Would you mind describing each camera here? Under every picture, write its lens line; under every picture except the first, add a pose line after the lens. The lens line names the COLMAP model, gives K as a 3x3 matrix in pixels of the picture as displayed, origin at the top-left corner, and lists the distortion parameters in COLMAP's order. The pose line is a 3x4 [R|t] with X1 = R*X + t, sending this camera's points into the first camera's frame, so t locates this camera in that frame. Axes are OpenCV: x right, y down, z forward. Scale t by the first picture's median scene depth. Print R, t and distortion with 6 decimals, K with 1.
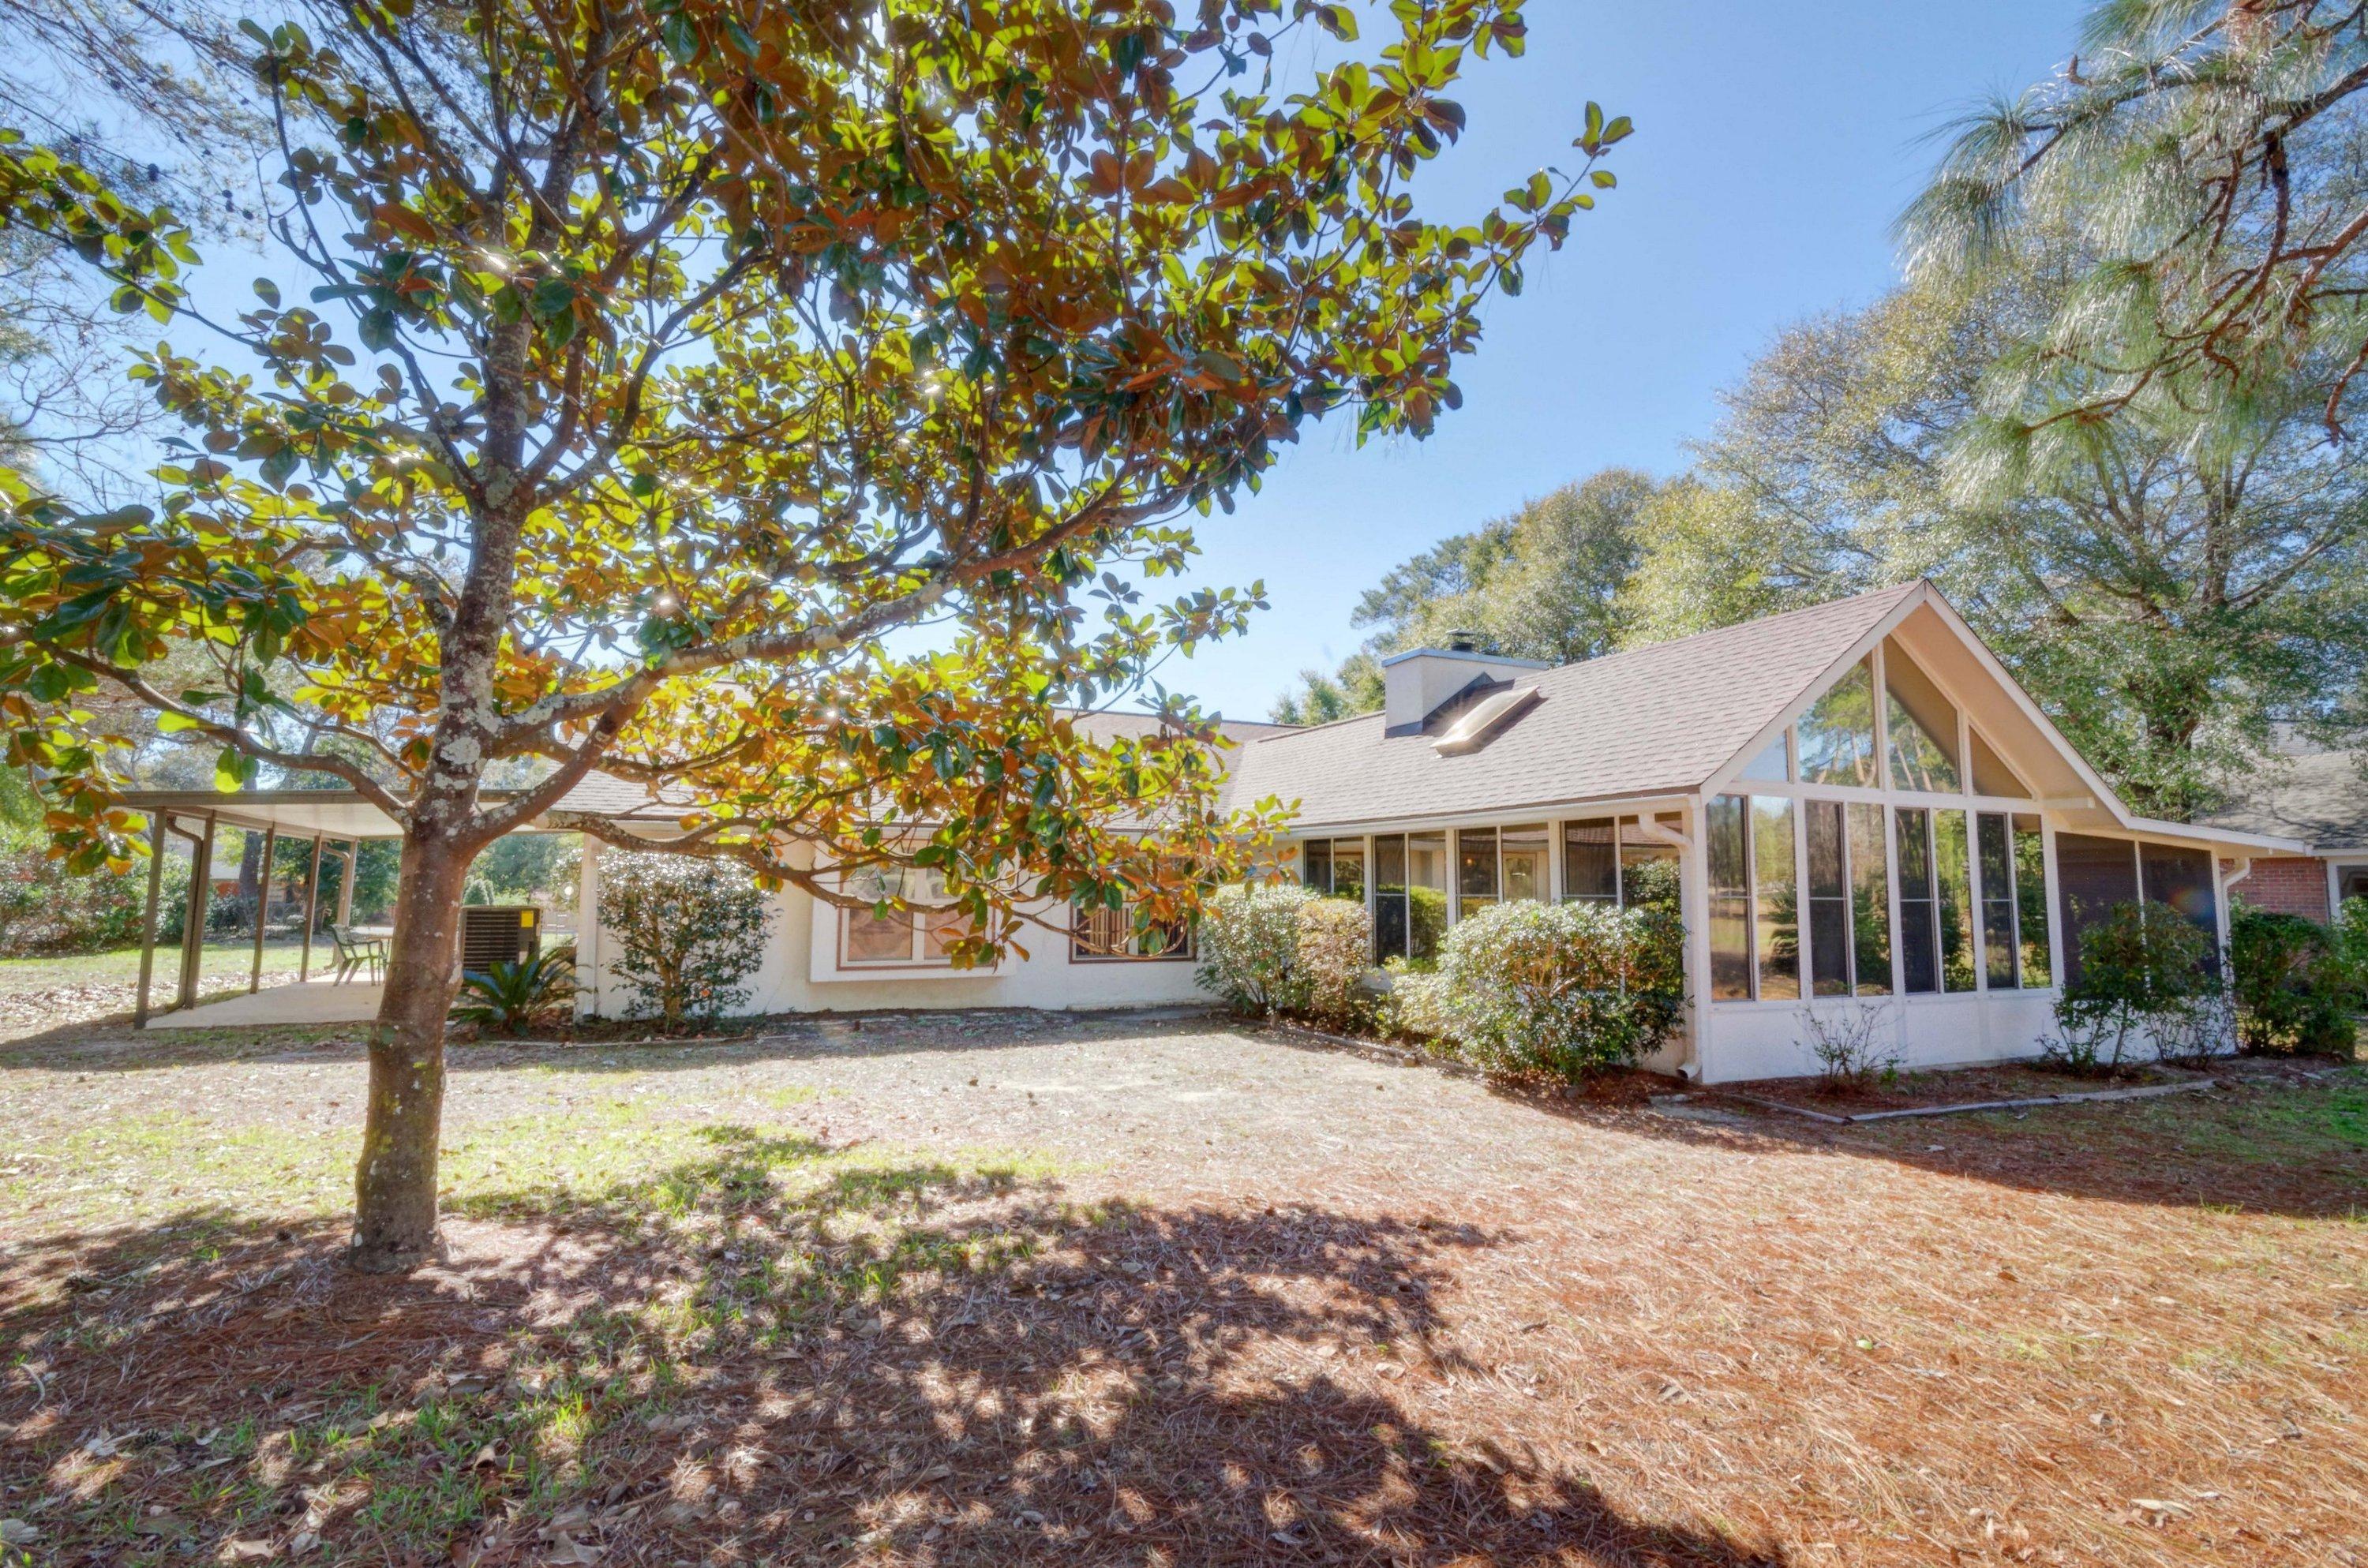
lens RADIAL K [[1091.7, 0, 1187.7], [0, 1091.7, 785.3], [0, 0, 1]] dist [0.003072, 0.000520]
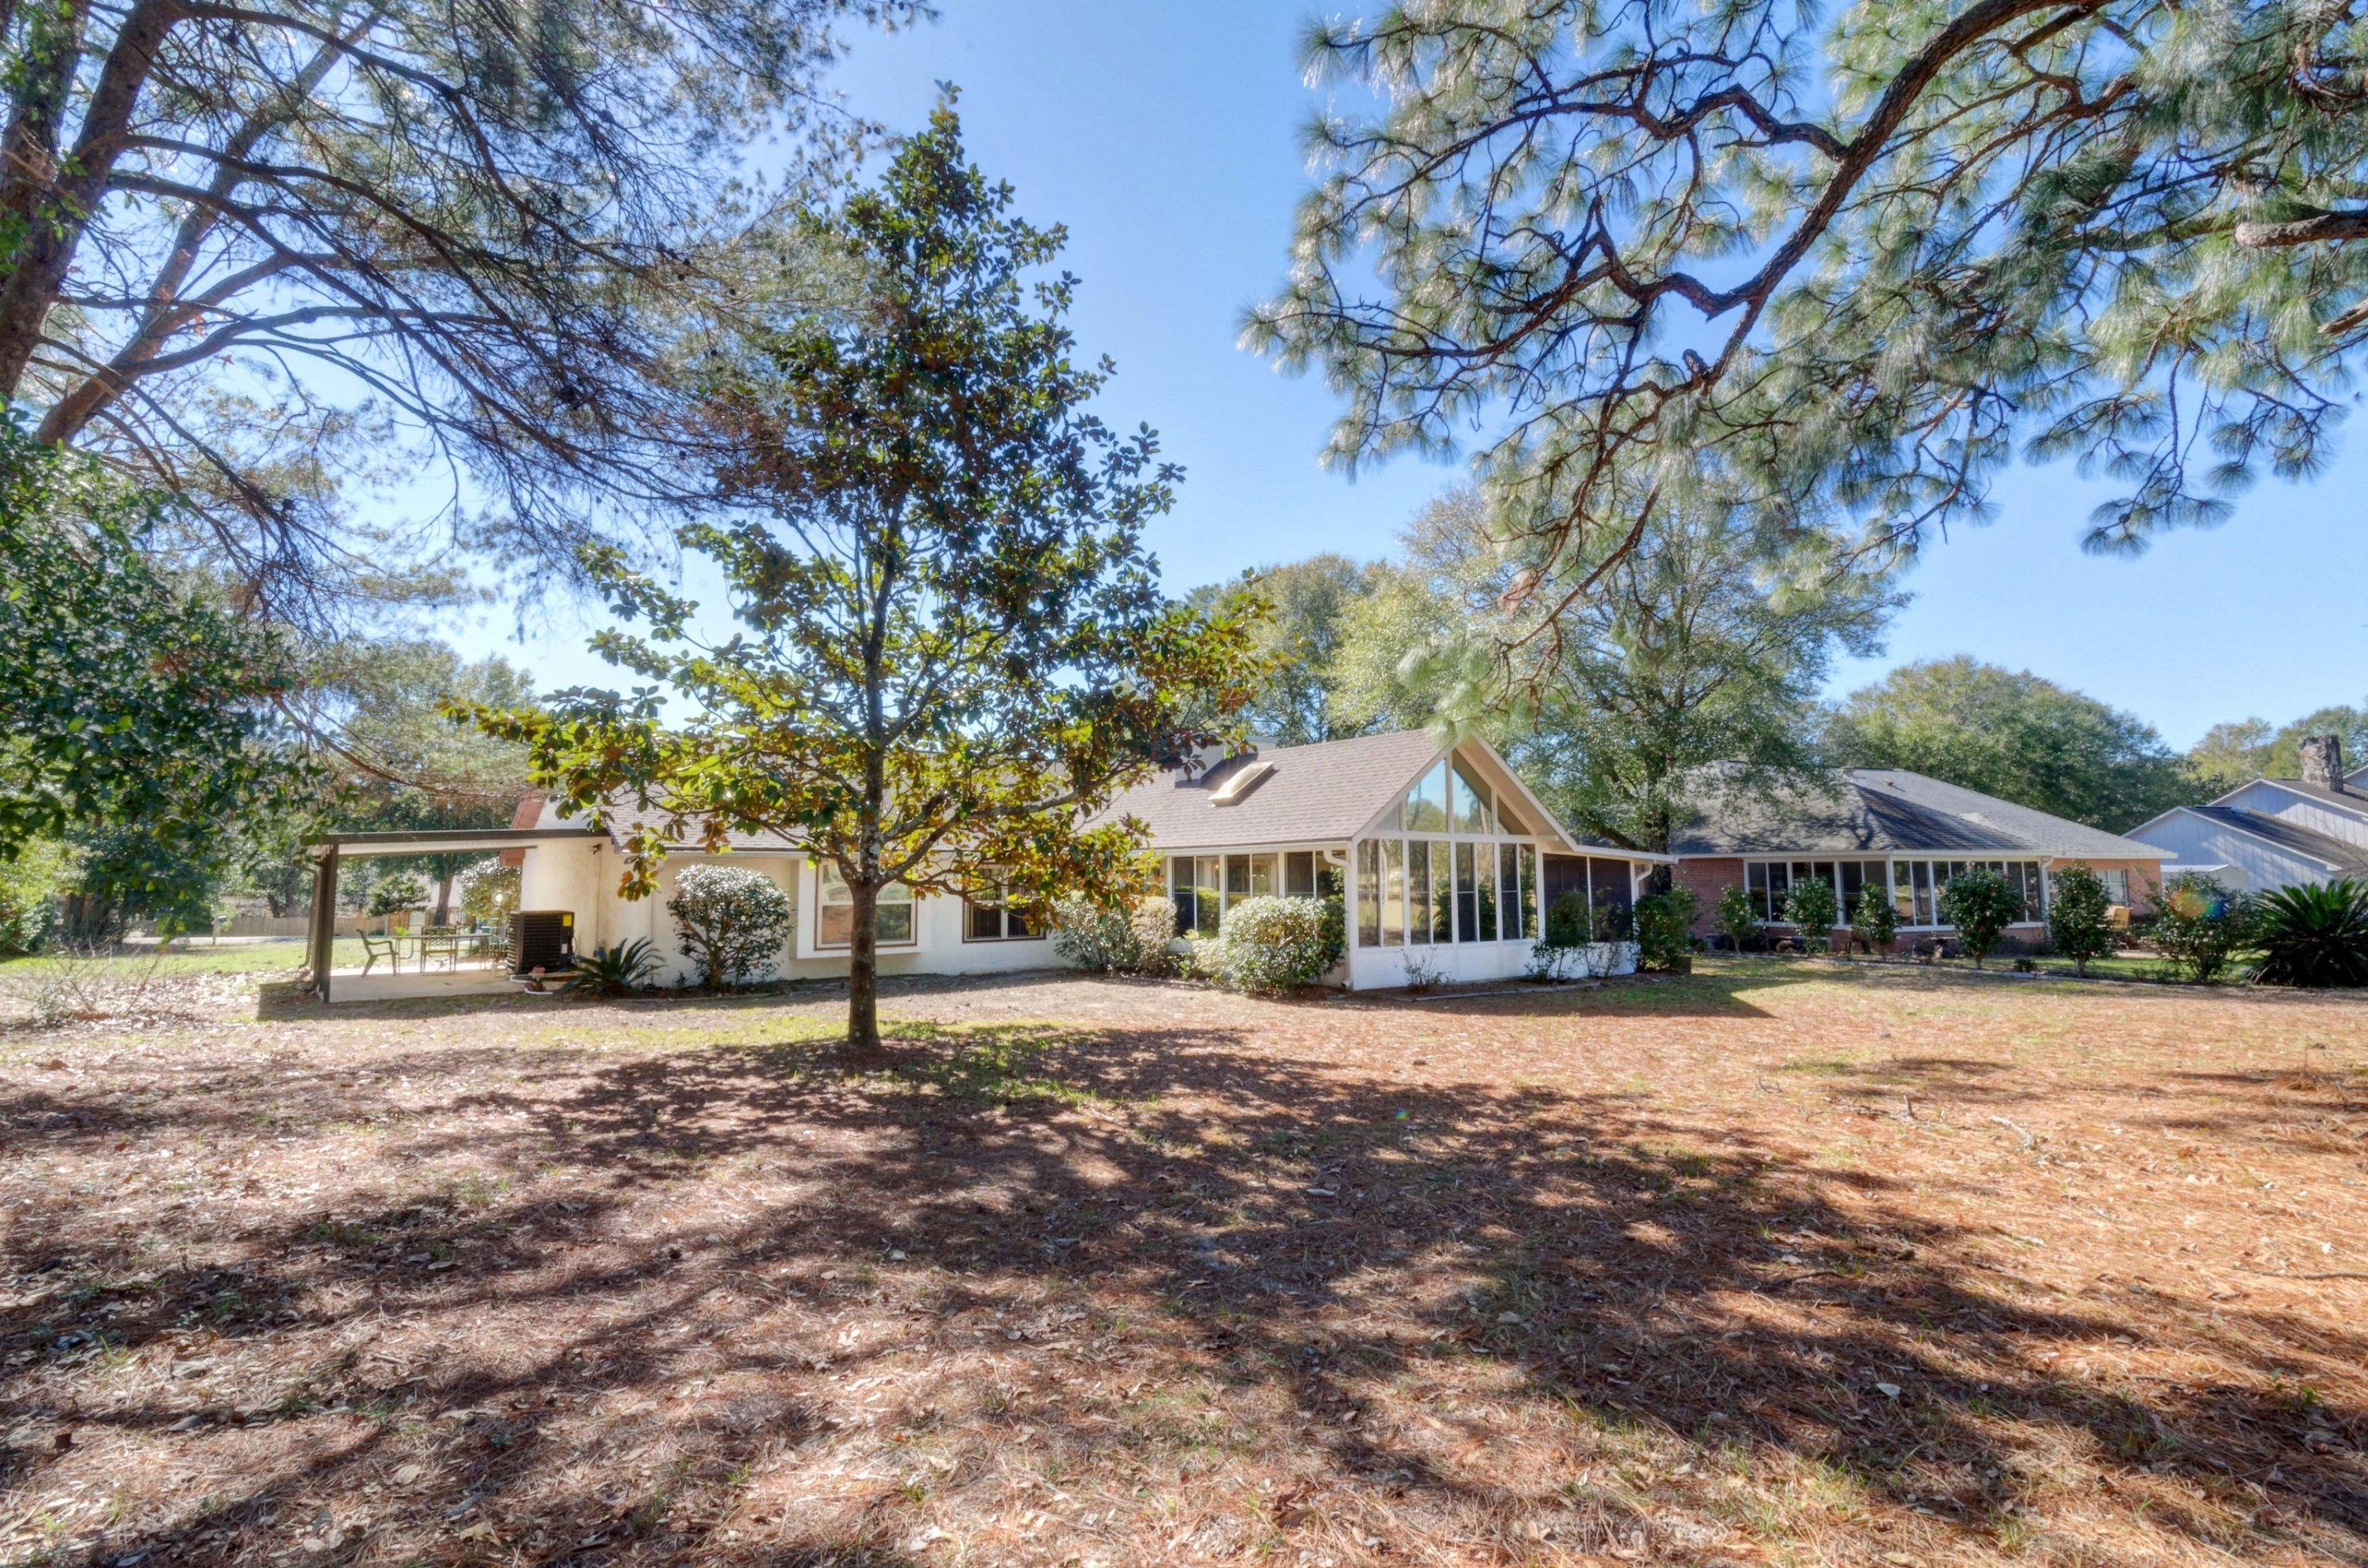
lens RADIAL K [[1091.7, 0, 1182.2], [0, 1091.7, 787.4], [0, 0, 1]] dist [0.003072, 0.000520]
pose [[0.973212, 0.005861, 0.229835, -0.219552], [-0.008308, 0.999919, 0.009681, -0.082913], [-0.229760, -0.011331, 0.973181, -0.657254]]
